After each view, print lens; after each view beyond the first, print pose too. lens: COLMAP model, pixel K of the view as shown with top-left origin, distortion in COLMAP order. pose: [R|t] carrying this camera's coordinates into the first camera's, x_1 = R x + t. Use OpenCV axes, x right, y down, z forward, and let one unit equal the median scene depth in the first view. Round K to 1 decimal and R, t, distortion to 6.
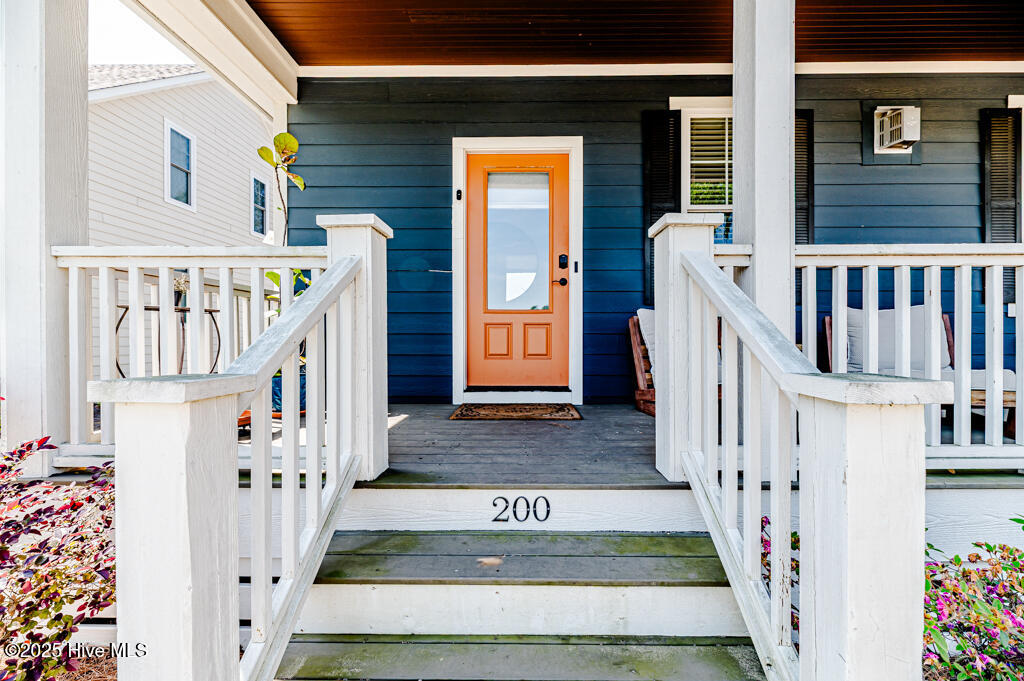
lens RADIAL K [[422.2, 0, 512.0], [0, 422.2, 340.5], [0, 0, 1]] dist [-0.002234, -0.000439]
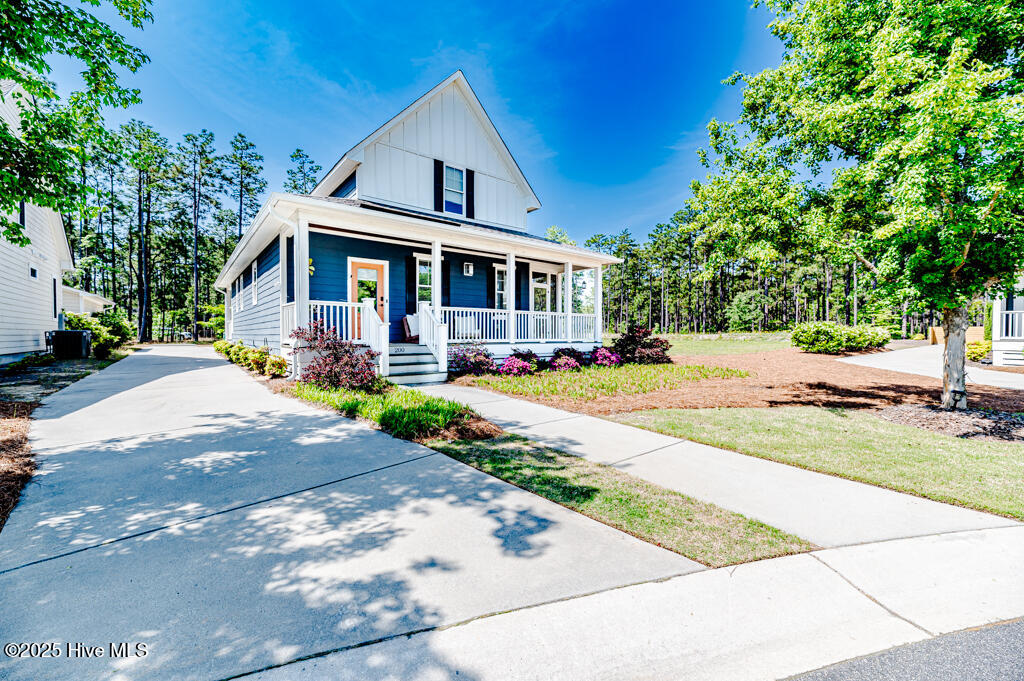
lens RADIAL K [[381.3, 0, 512.0], [0, 381.3, 340.5], [0, 0, 1]] dist [-0.000783, -0.000060]
pose [[0.765347, -0.009163, 0.643552, -1.074773], [-0.008702, 0.999660, 0.024583, 0.055512], [-0.643559, -0.024415, 0.765007, -2.017749]]
